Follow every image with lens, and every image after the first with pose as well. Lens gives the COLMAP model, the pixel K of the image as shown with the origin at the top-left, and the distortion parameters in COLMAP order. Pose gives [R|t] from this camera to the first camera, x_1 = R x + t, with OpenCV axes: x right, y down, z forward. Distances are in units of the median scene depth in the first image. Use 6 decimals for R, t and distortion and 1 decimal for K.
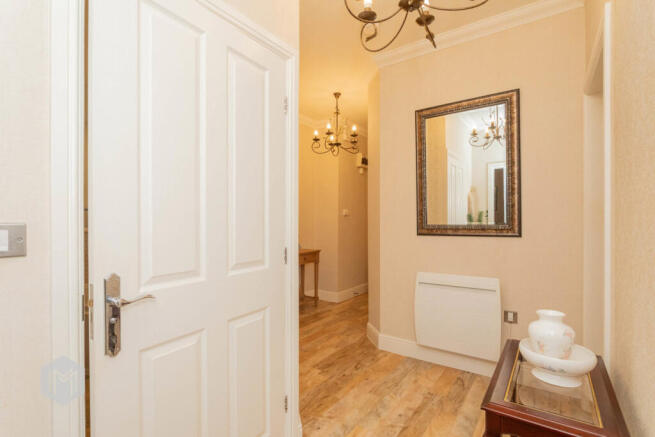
lens RADIAL K [[325.4, 0, 327.5], [0, 325.4, 218.5], [0, 0, 1]] dist [-0.002616, -0.000402]
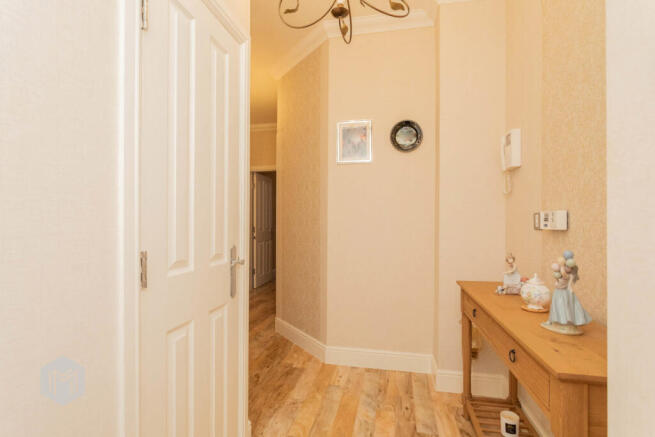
lens RADIAL K [[325.4, 0, 327.5], [0, 325.4, 218.5], [0, 0, 1]] dist [-0.002616, -0.000402]
pose [[-0.919761, -0.001854, -0.392474, 0.270942], [0.000253, 0.999986, -0.005317, 0.019375], [0.392478, -0.004989, -0.919748, 1.946361]]
